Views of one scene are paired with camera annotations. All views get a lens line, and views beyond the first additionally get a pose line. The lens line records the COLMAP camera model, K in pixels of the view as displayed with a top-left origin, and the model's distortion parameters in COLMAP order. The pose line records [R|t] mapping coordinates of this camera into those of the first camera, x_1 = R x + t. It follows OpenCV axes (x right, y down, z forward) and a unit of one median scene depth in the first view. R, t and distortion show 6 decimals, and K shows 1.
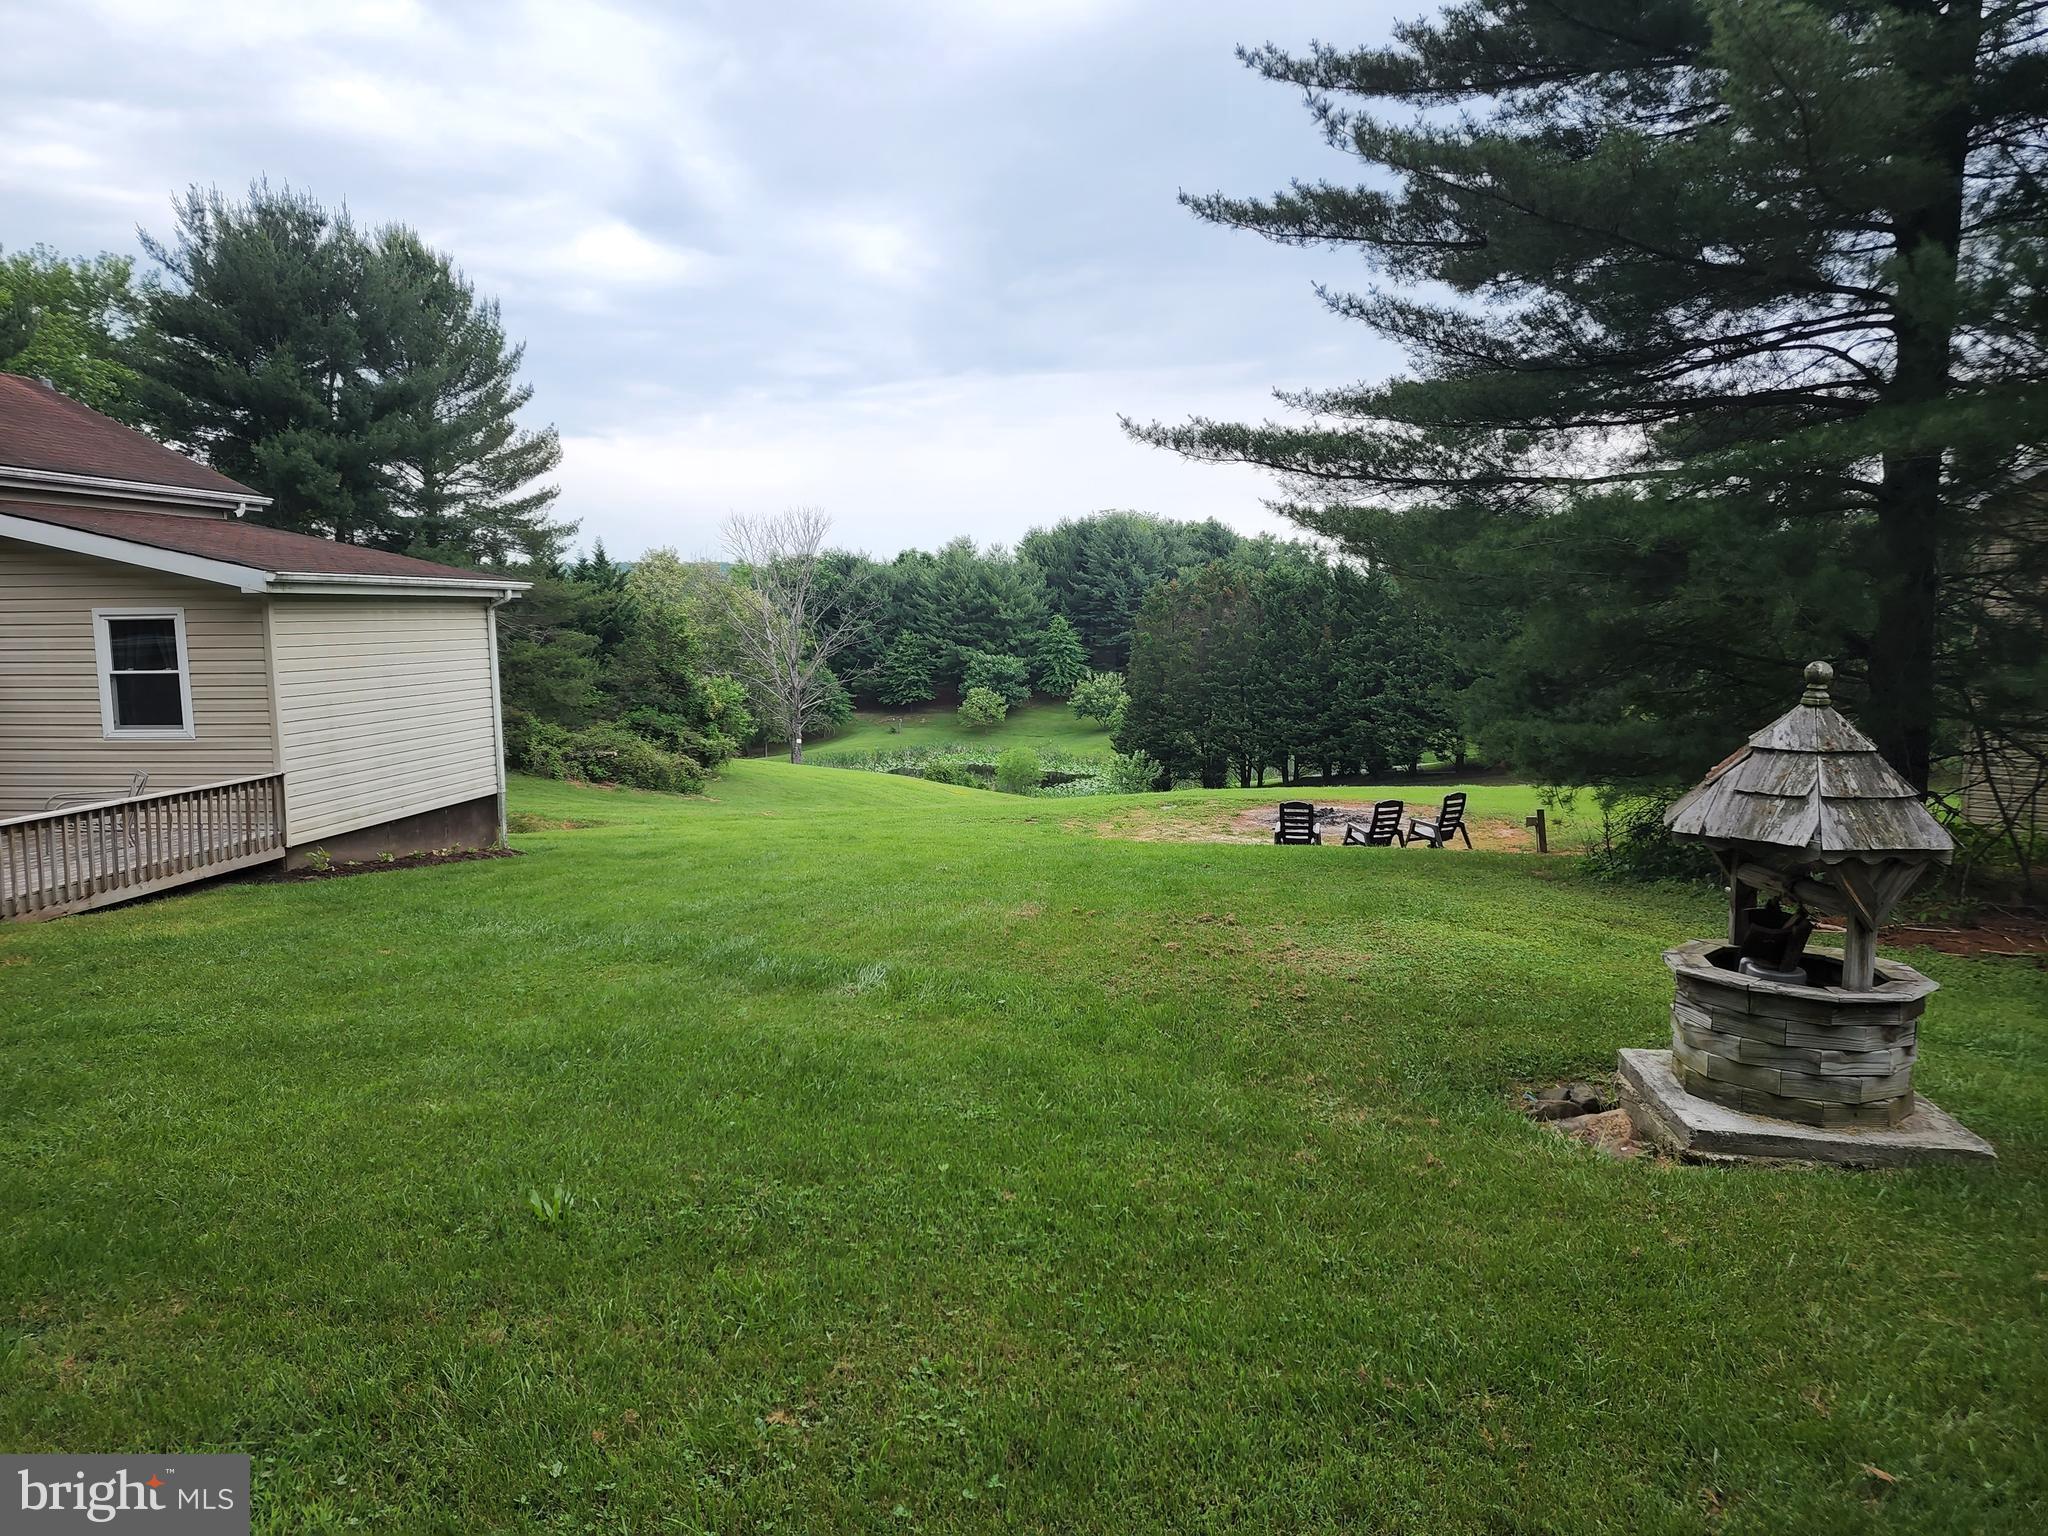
lens RADIAL K [[1345.9, 0, 1047.0], [0, 1345.9, 759.2], [0, 0, 1]] dist [0.095123, -0.078051]
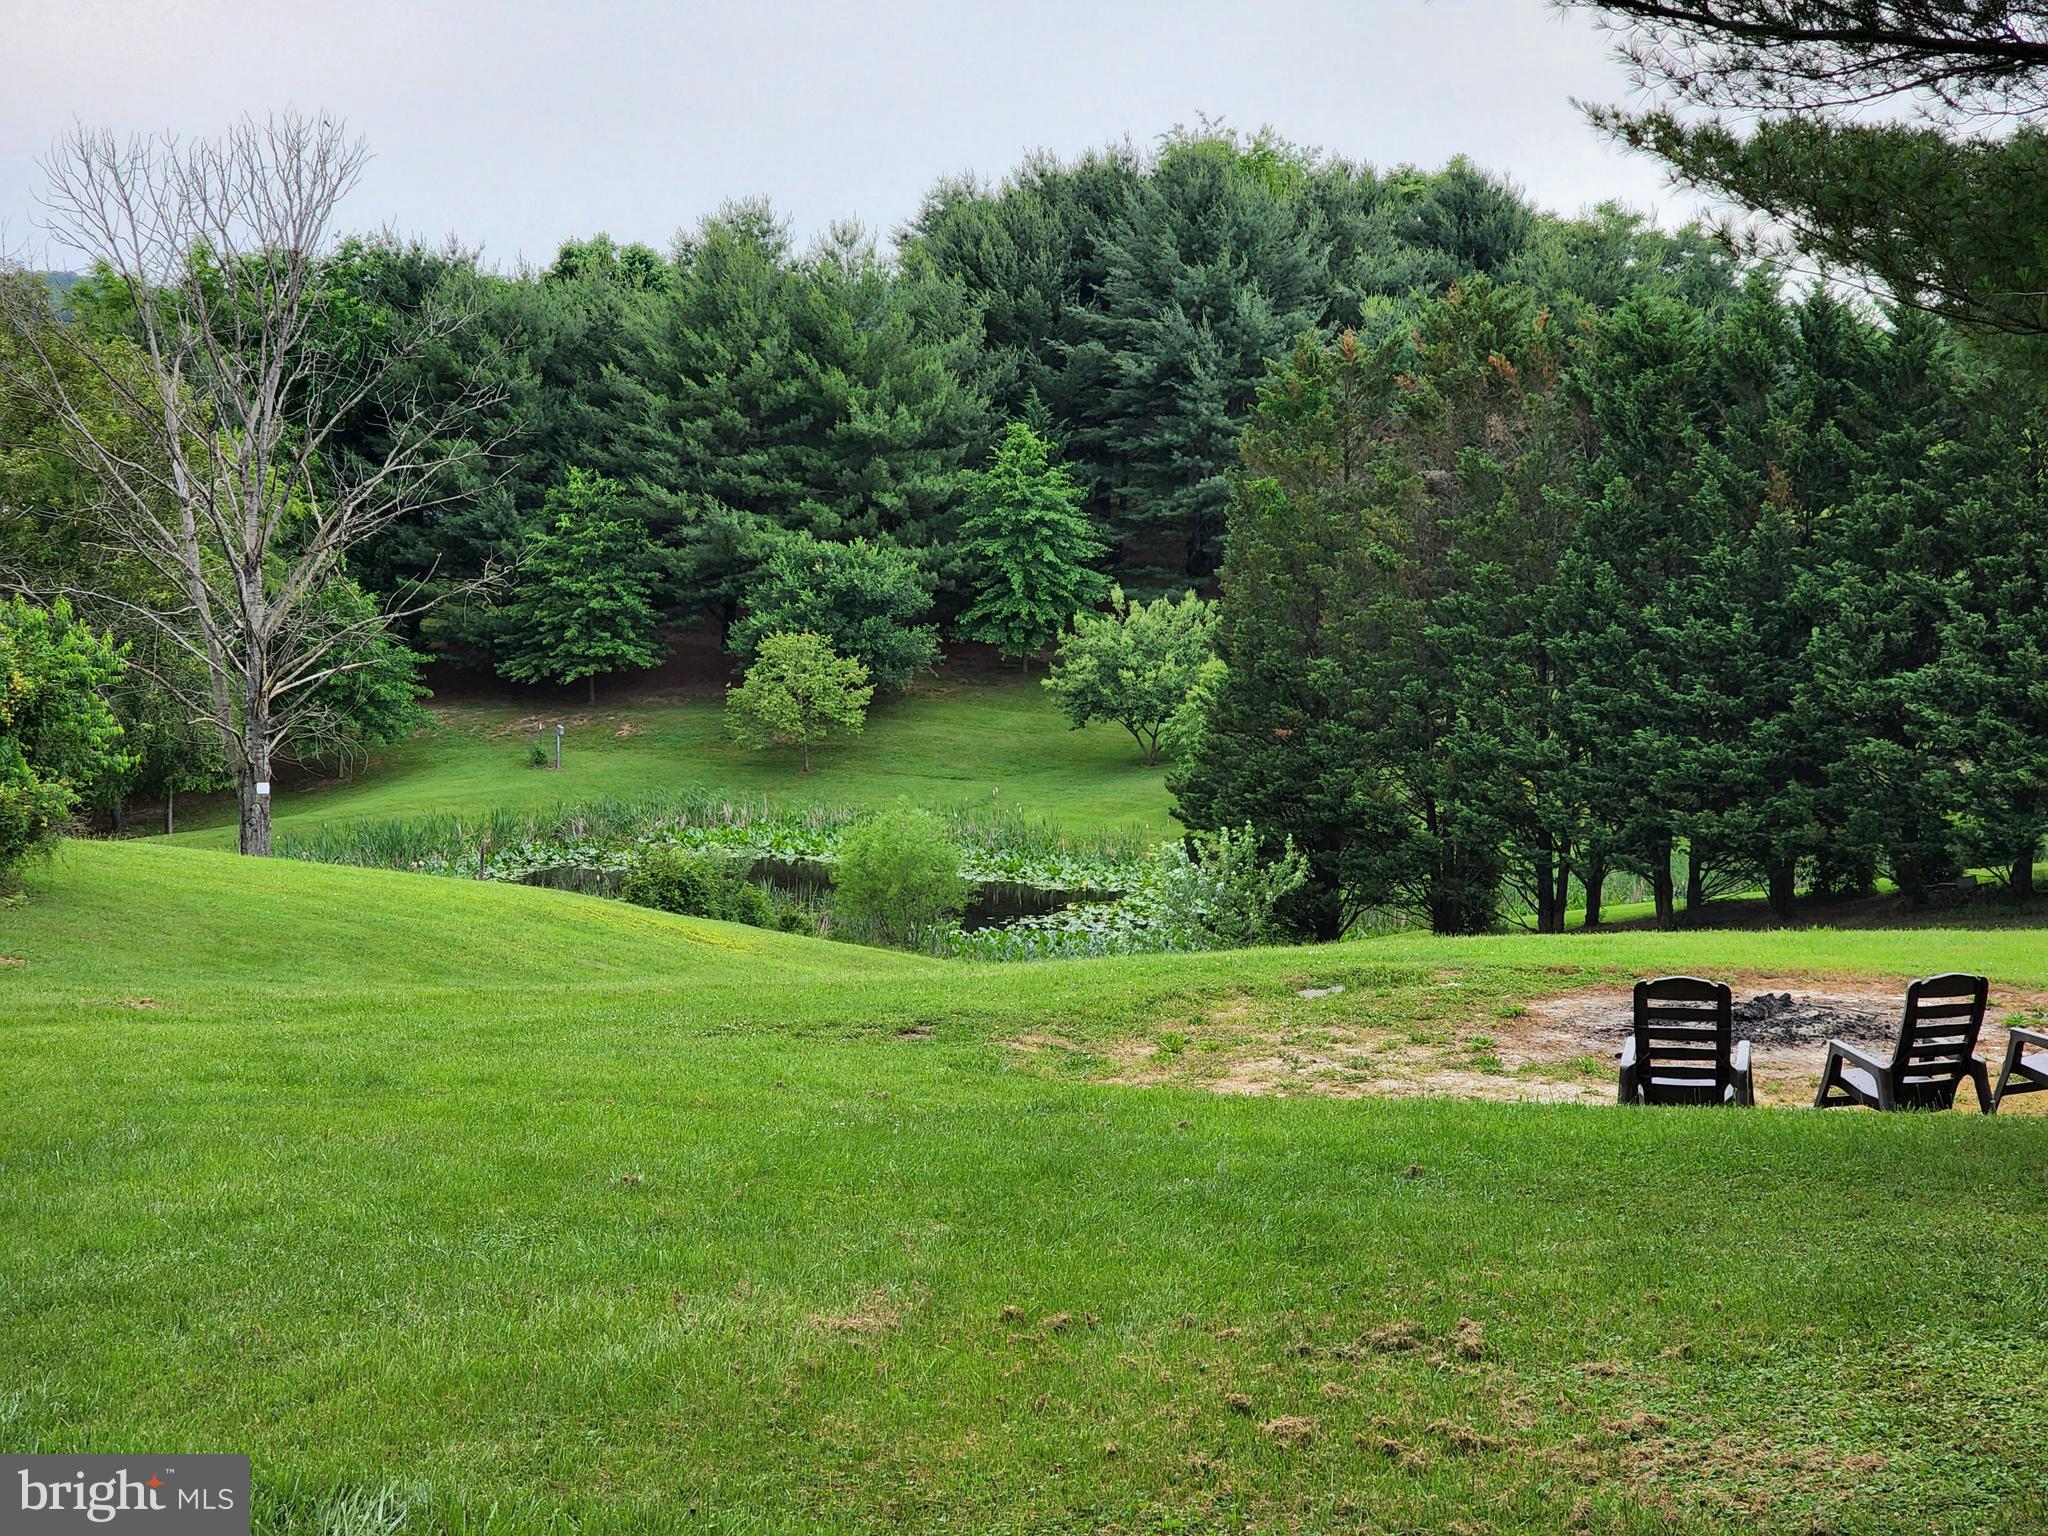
lens RADIAL K [[4221.7, 0, 1024.0], [0, 4221.7, 768.0], [0, 0, 1]] dist [-0.387701, 4.532266]
pose [[0.999295, 0.005562, 0.037128, -0.064336], [-0.004615, 0.999663, -0.025556, 0.017190], [-0.037258, 0.025366, 0.998984, -0.168486]]
